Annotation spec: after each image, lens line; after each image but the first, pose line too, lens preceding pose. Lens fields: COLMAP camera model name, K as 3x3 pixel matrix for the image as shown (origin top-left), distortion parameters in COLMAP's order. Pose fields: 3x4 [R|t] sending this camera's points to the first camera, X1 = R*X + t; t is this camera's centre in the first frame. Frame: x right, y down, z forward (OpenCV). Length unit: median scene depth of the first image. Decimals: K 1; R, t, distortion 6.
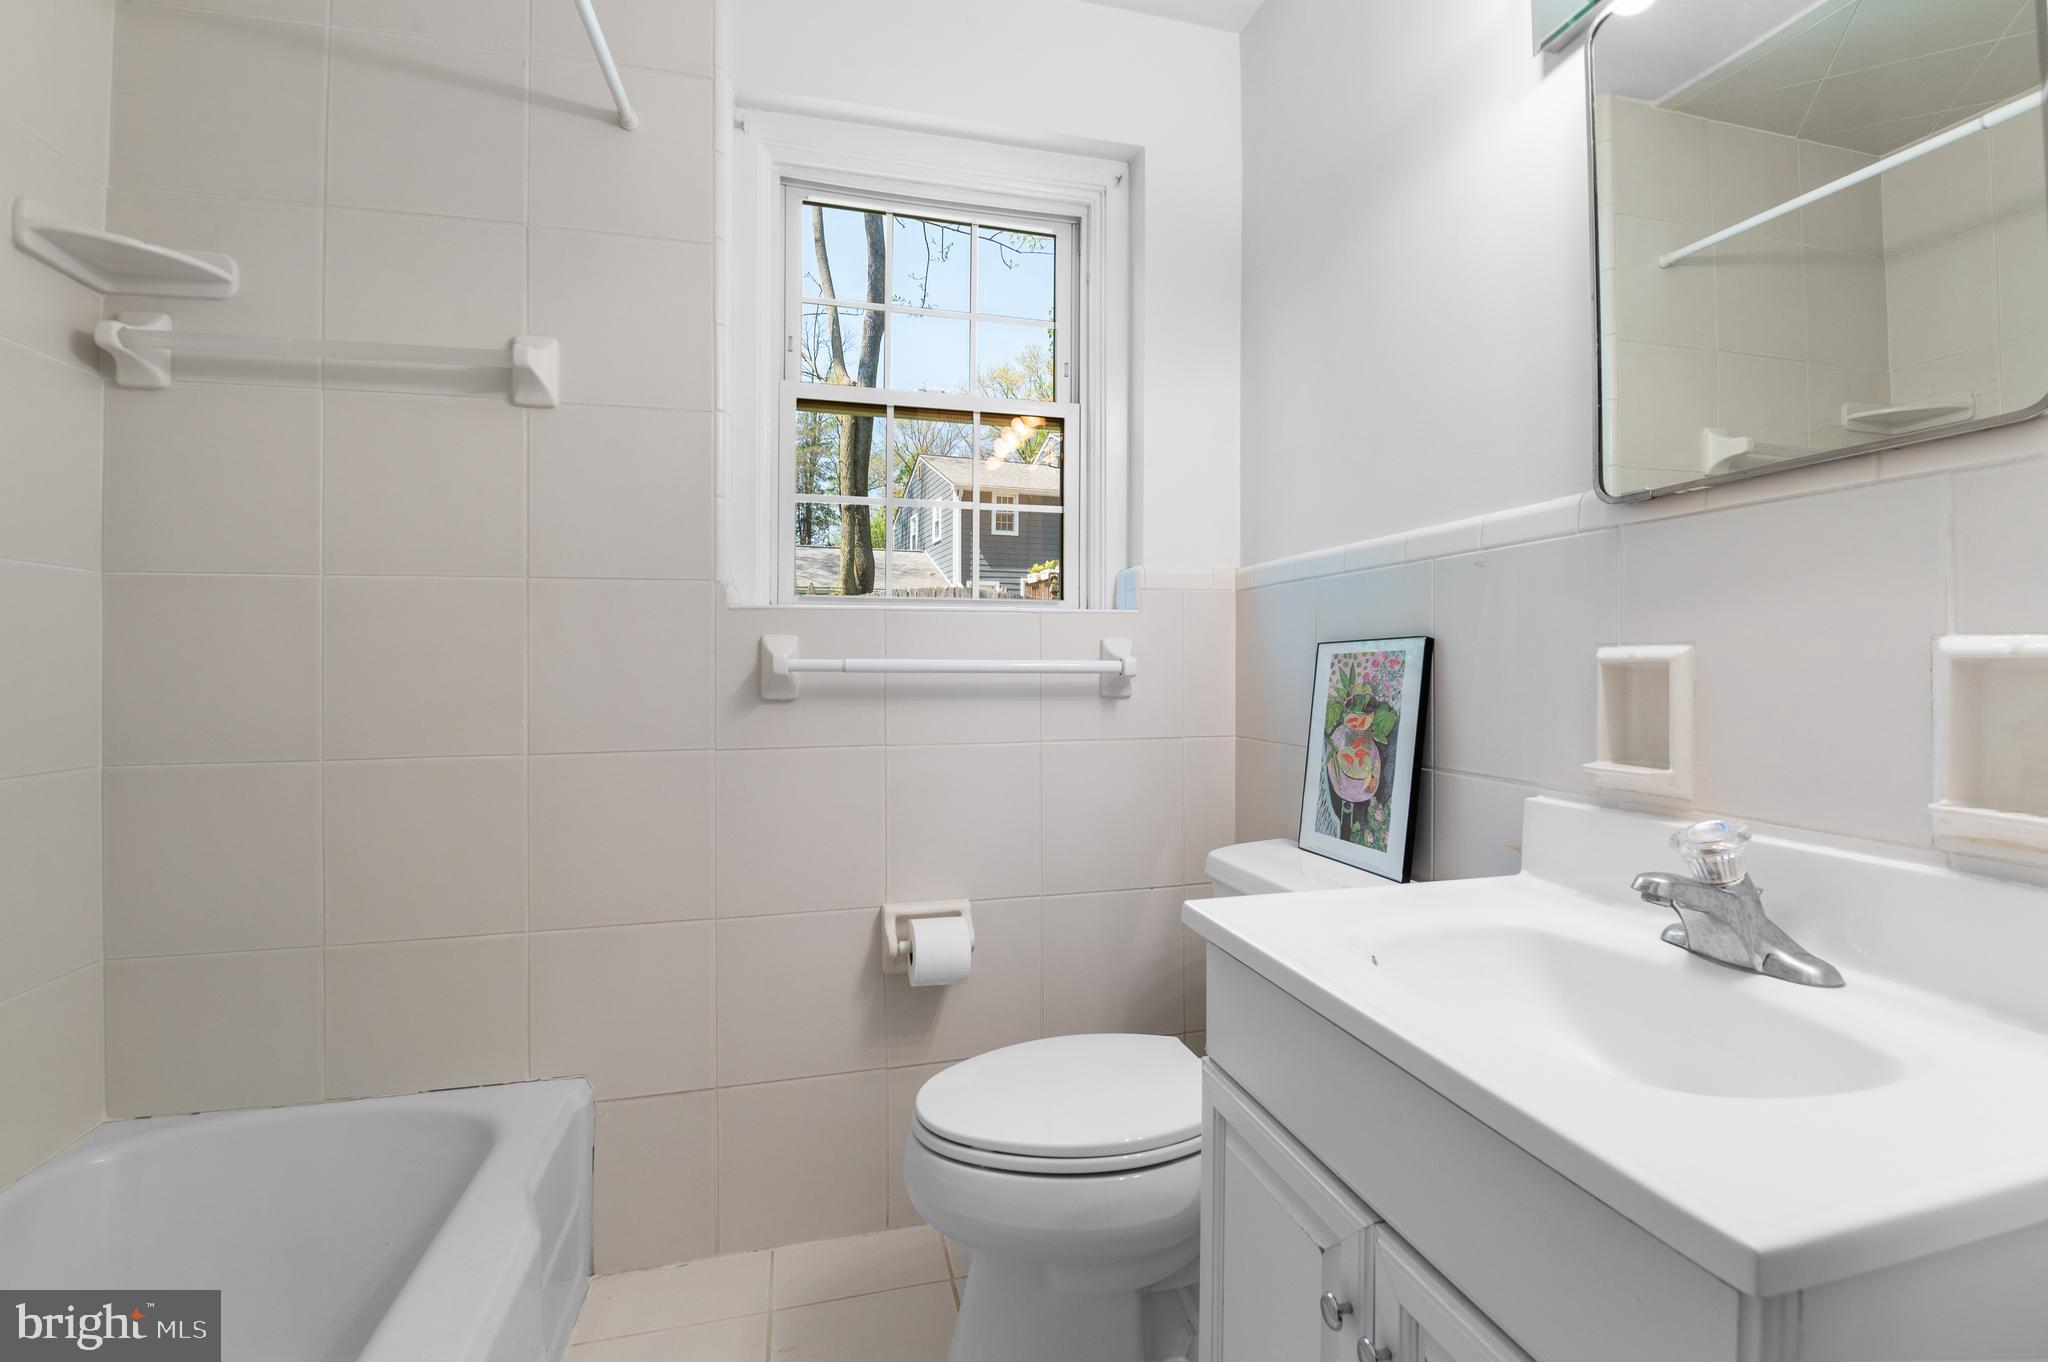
lens RADIAL K [[897.3, 0, 1028.6], [0, 897.3, 663.4], [0, 0, 1]] dist [-0.011581, -0.001293]
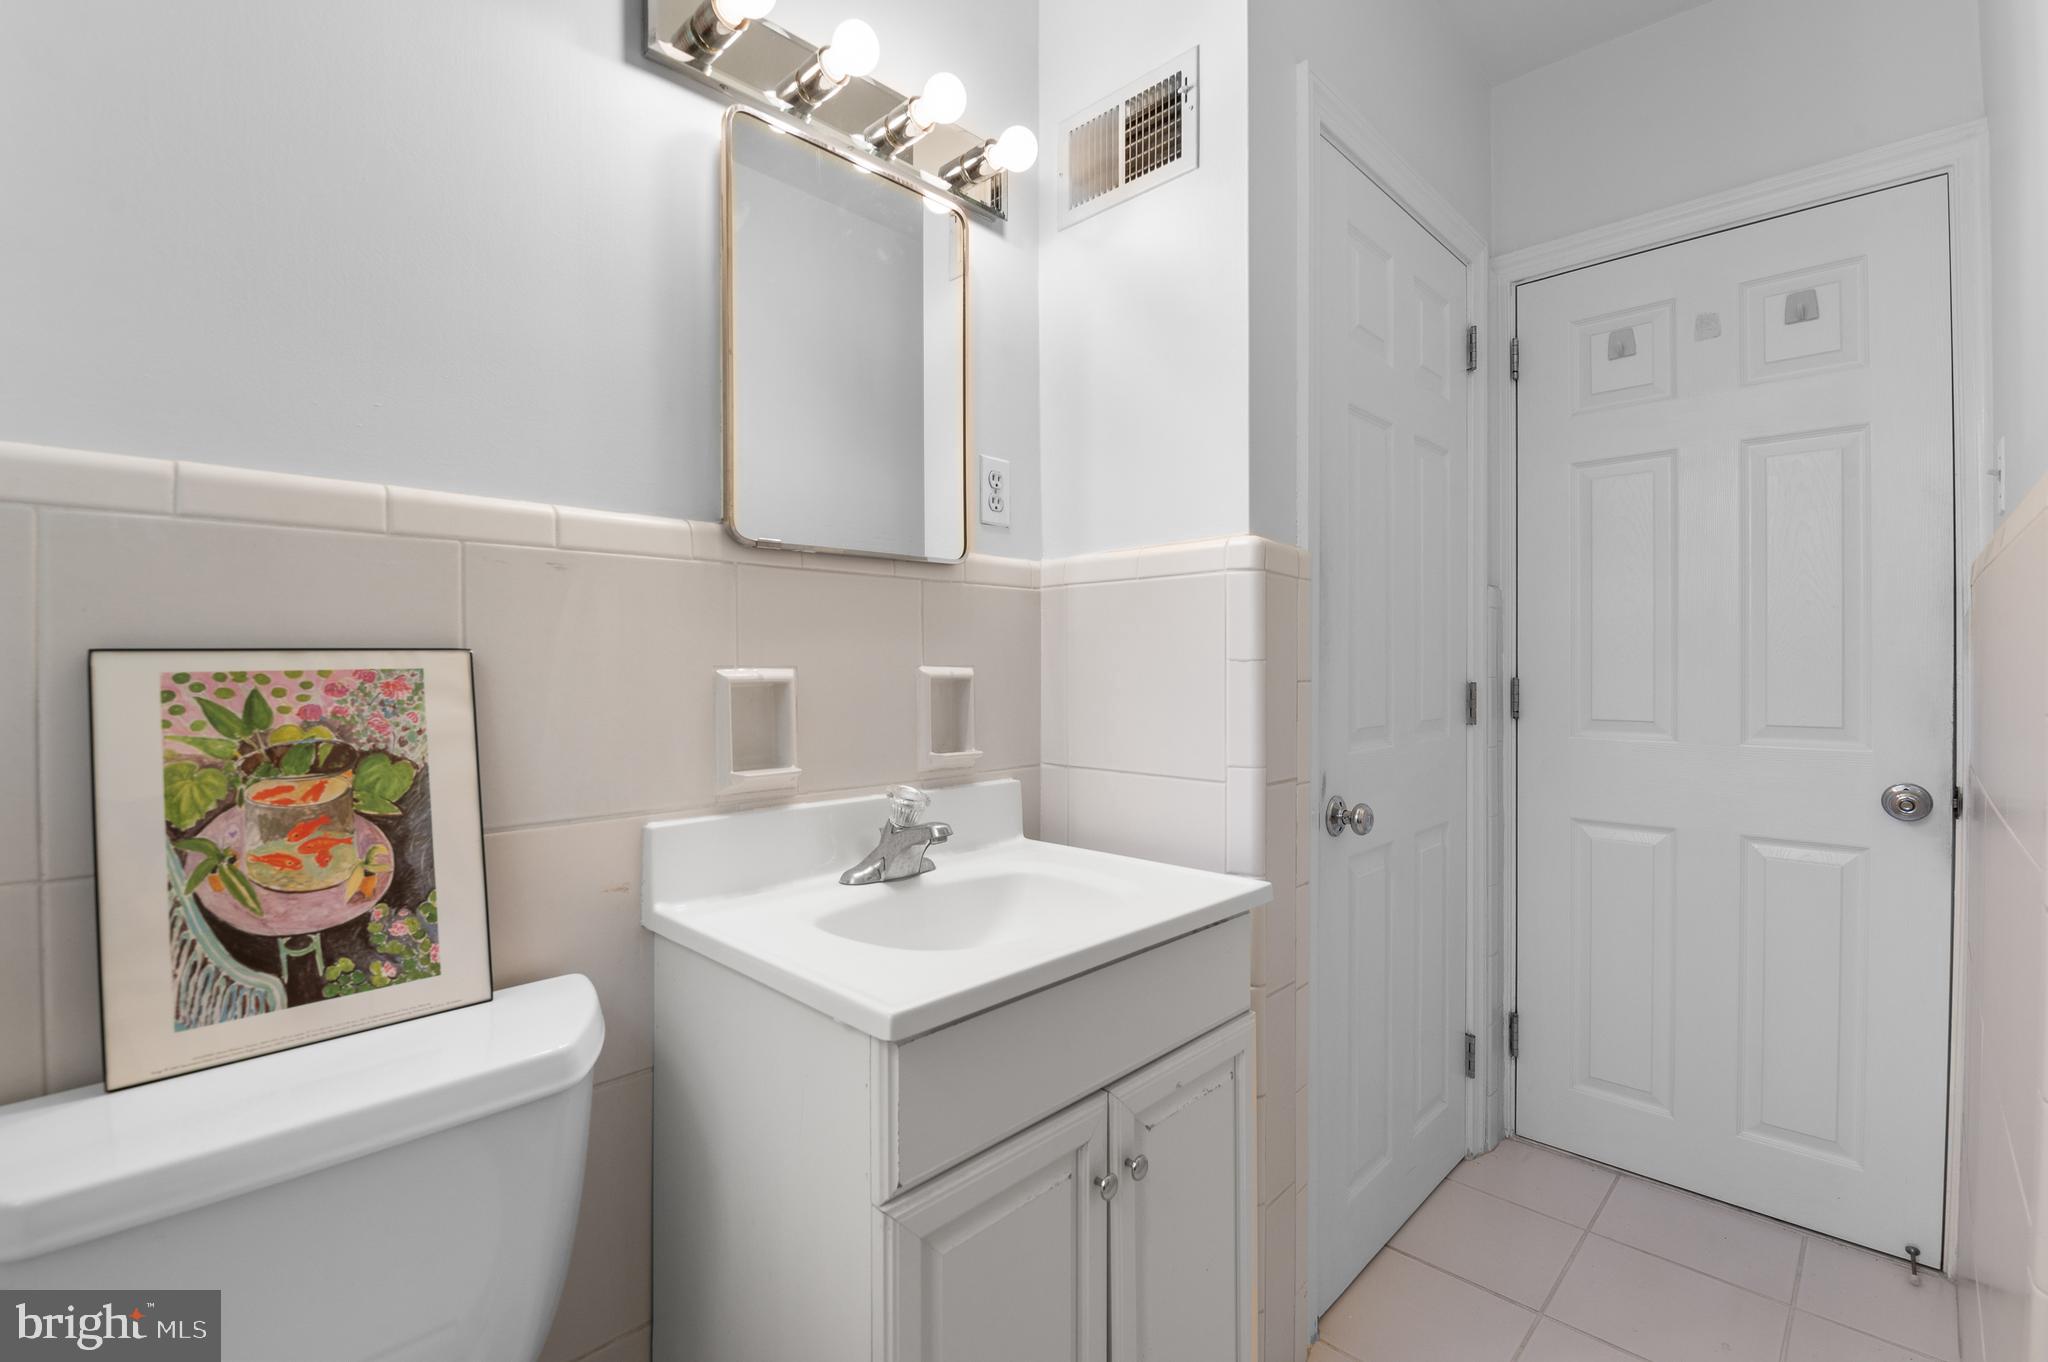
lens RADIAL K [[897.3, 0, 1025.4], [0, 897.3, 689.3], [0, 0, 1]] dist [-0.011581, -0.001293]
pose [[-0.519054, -0.001908, 0.854739, -0.361892], [0.015062, 0.999822, 0.011378, 0.000293], [-0.854609, 0.018780, -0.518933, 0.908868]]
